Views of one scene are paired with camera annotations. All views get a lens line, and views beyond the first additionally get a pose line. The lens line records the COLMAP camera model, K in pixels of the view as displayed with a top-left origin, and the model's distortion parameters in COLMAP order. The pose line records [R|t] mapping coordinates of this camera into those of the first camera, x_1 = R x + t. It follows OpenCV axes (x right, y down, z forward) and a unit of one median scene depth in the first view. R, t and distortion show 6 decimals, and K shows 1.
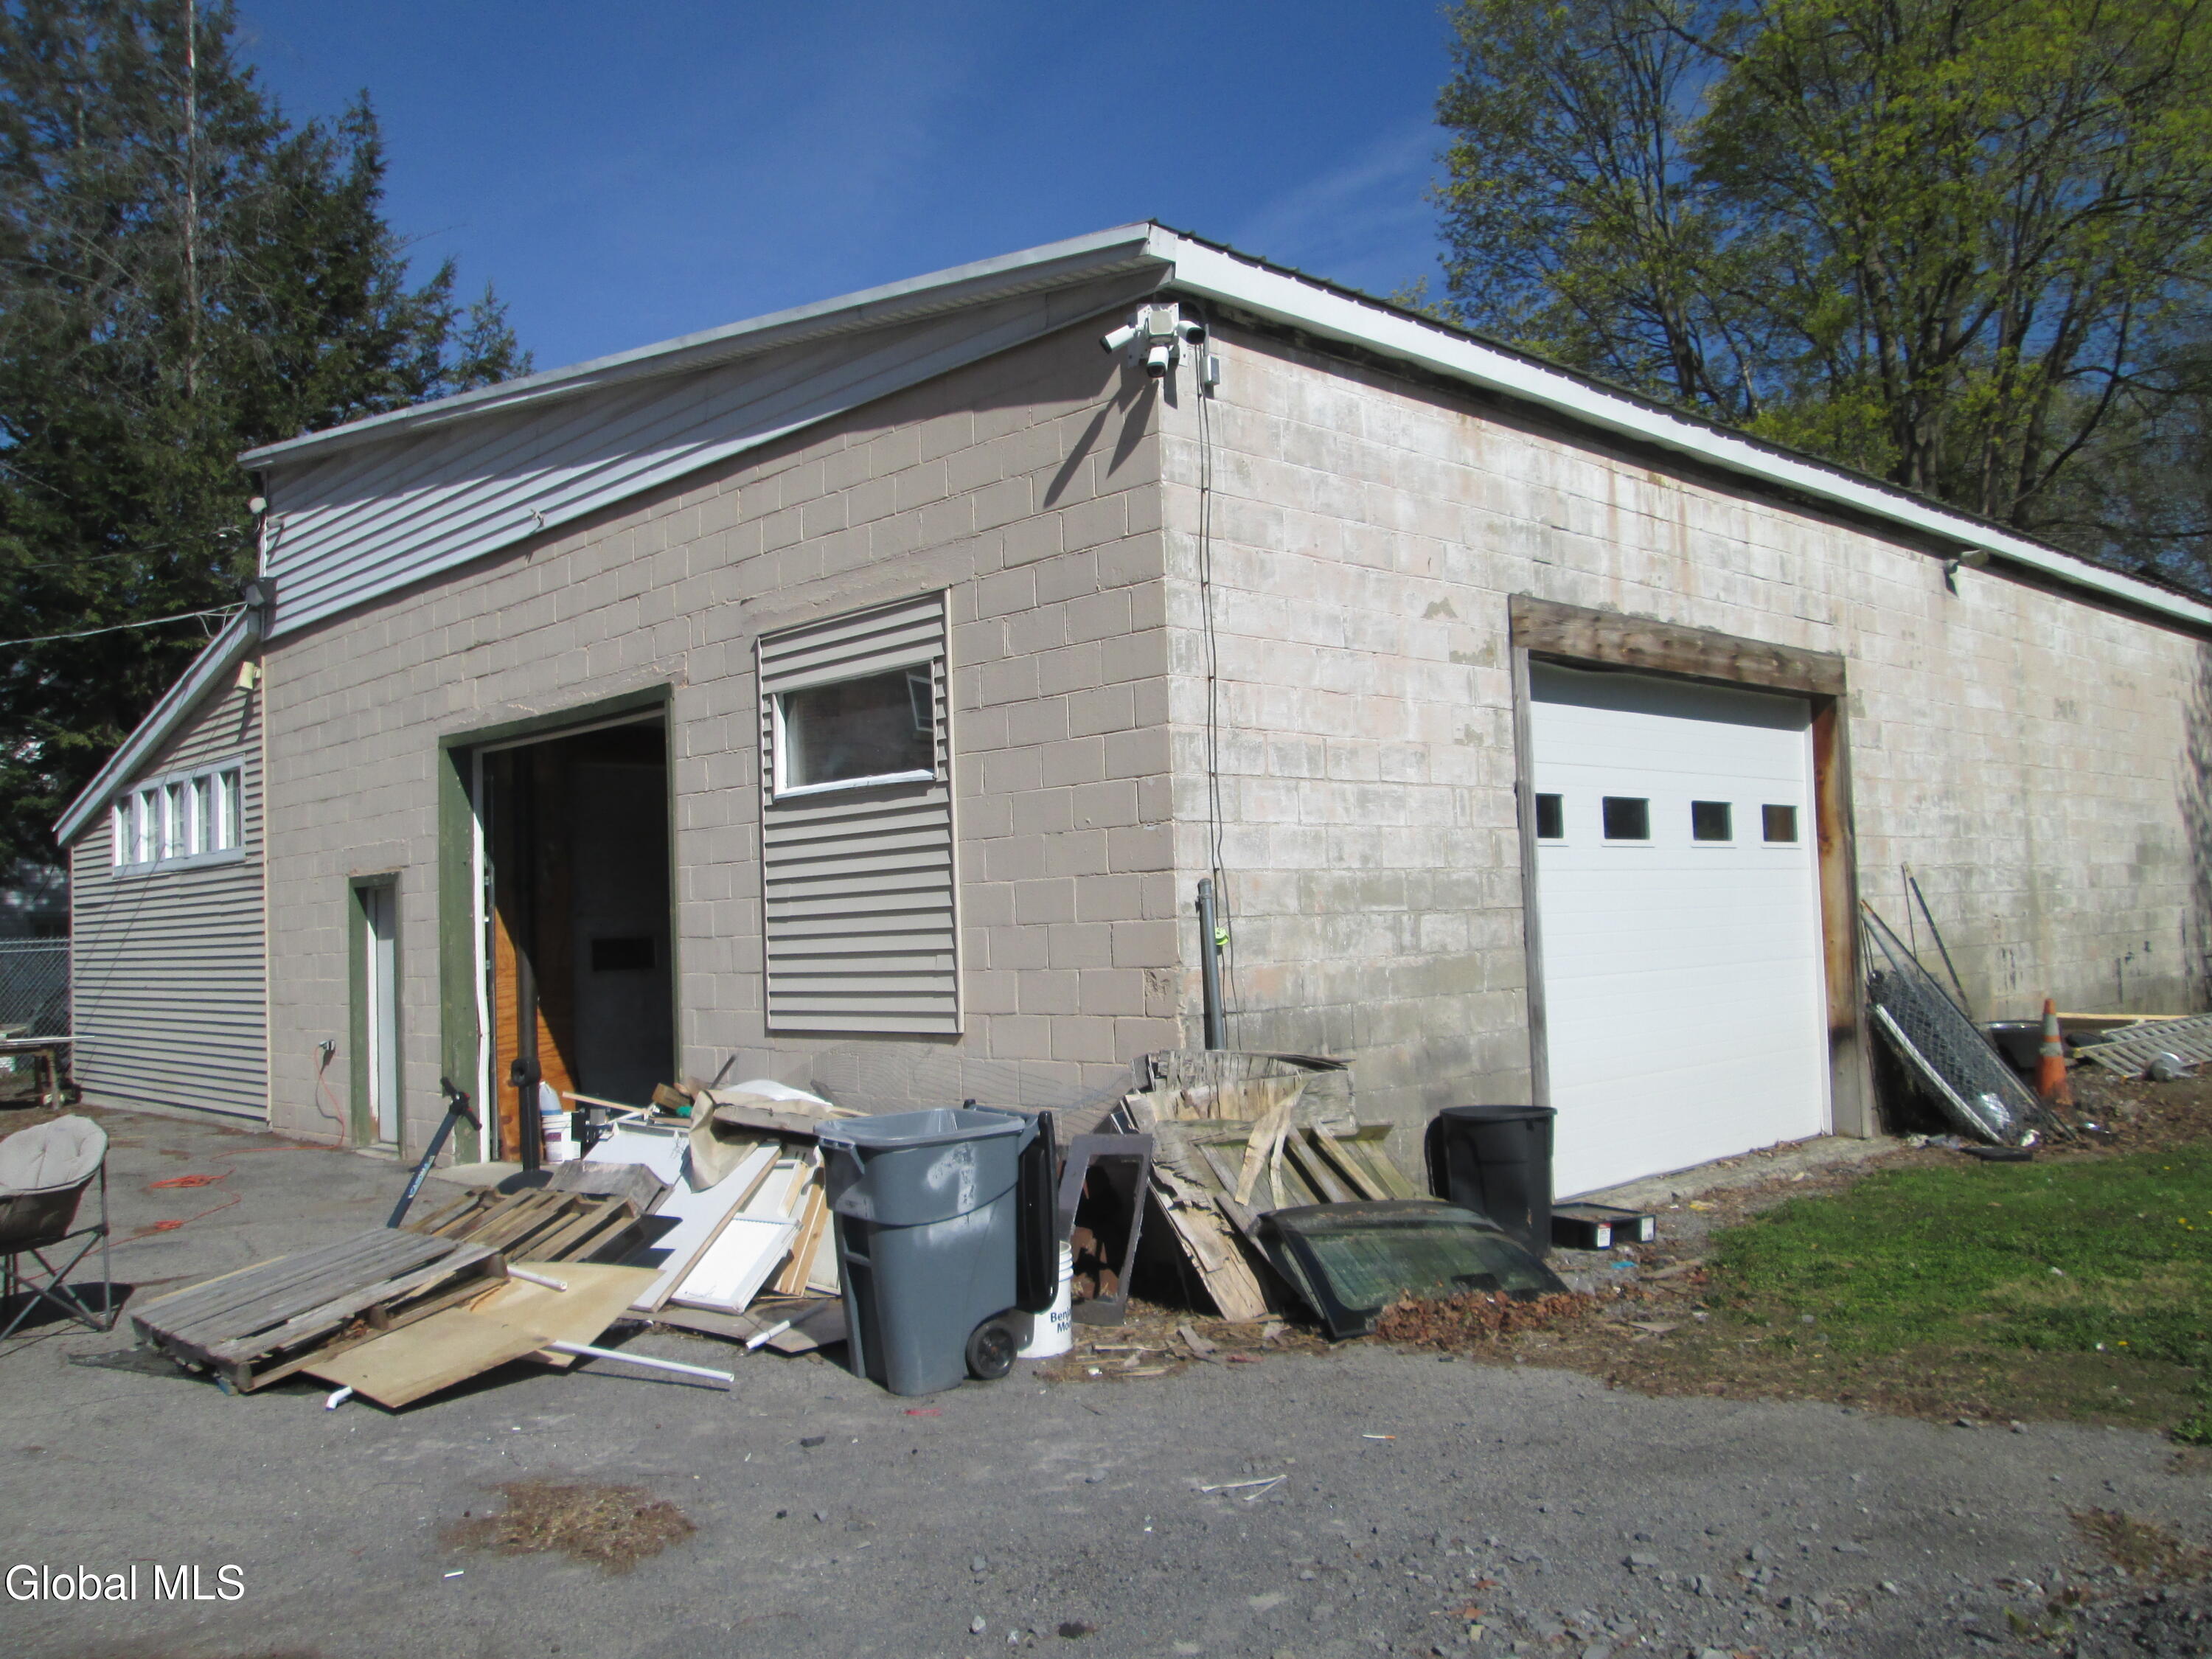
lens RADIAL K [[1786.0, 0, 1106.0], [0, 1786.0, 829.5], [0, 0, 1]] dist [-0.059645, 0.014402]
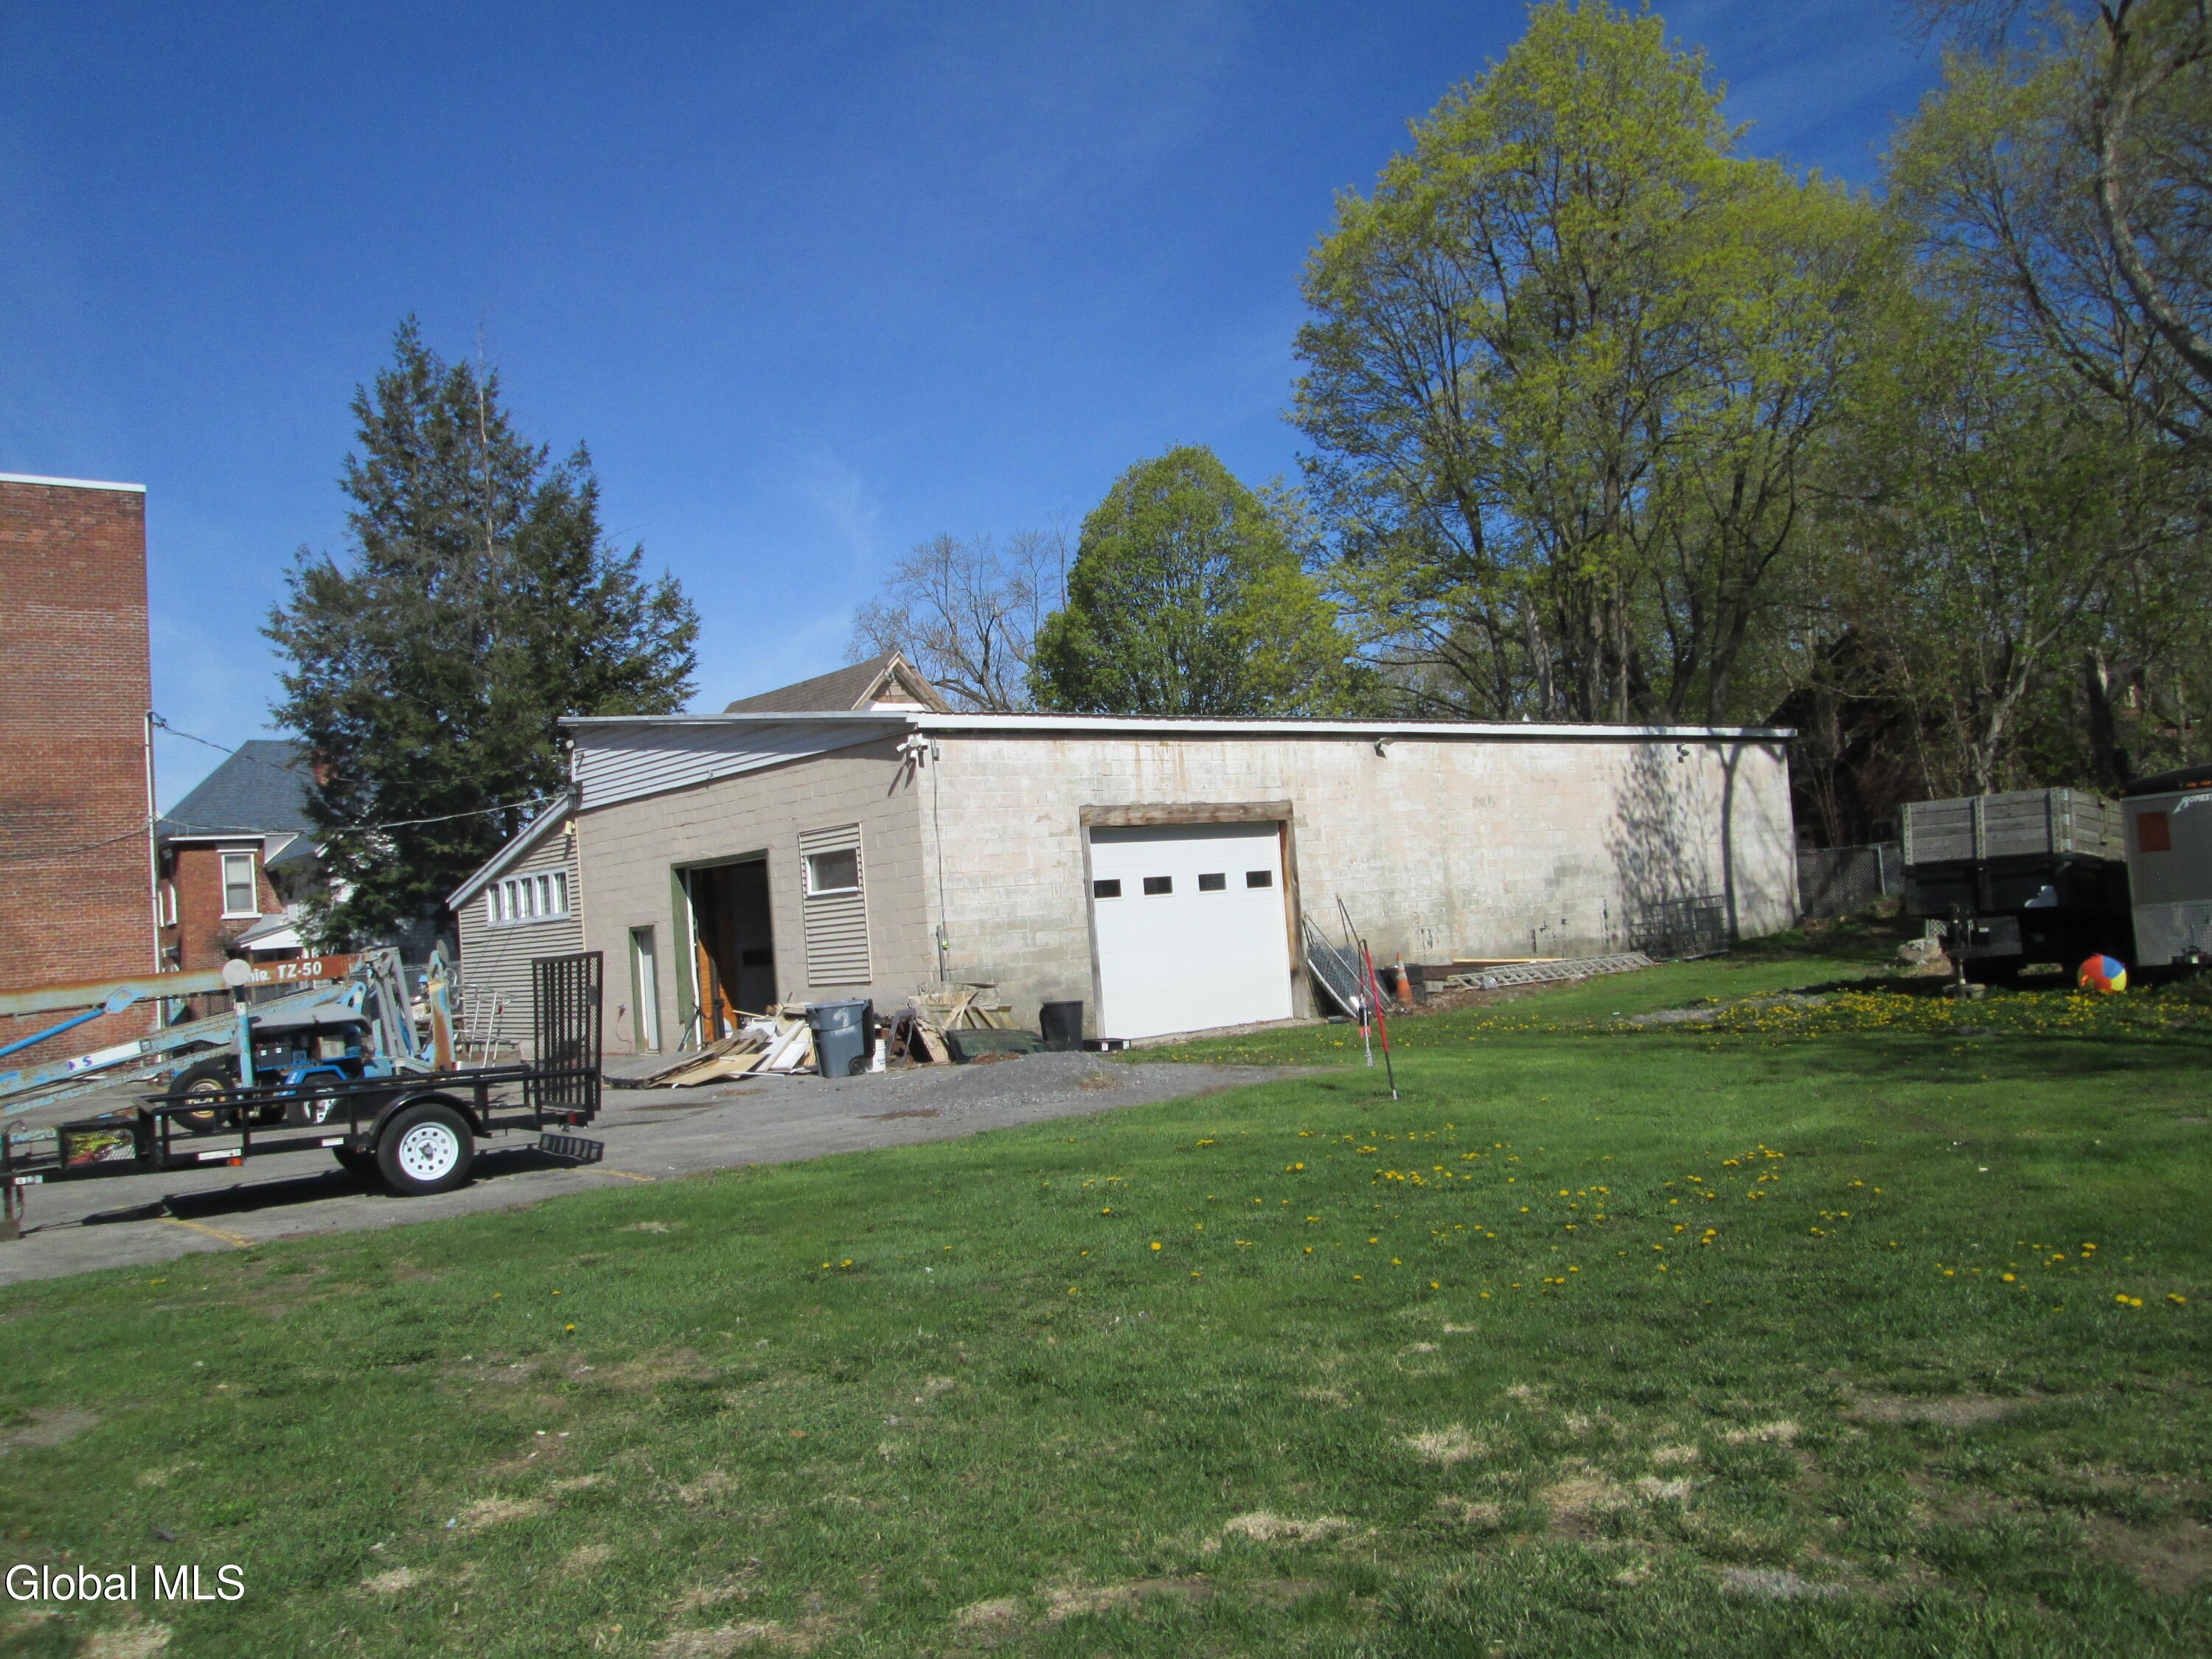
lens RADIAL K [[1813.0, 0, 1106.0], [0, 1813.0, 829.5], [0, 0, 1]] dist [-0.057316, -0.003005]
pose [[0.995325, -0.045972, -0.084936, 0.463544], [0.046732, 0.998883, 0.006982, -0.109310], [0.084520, -0.010919, 0.996362, -1.551157]]
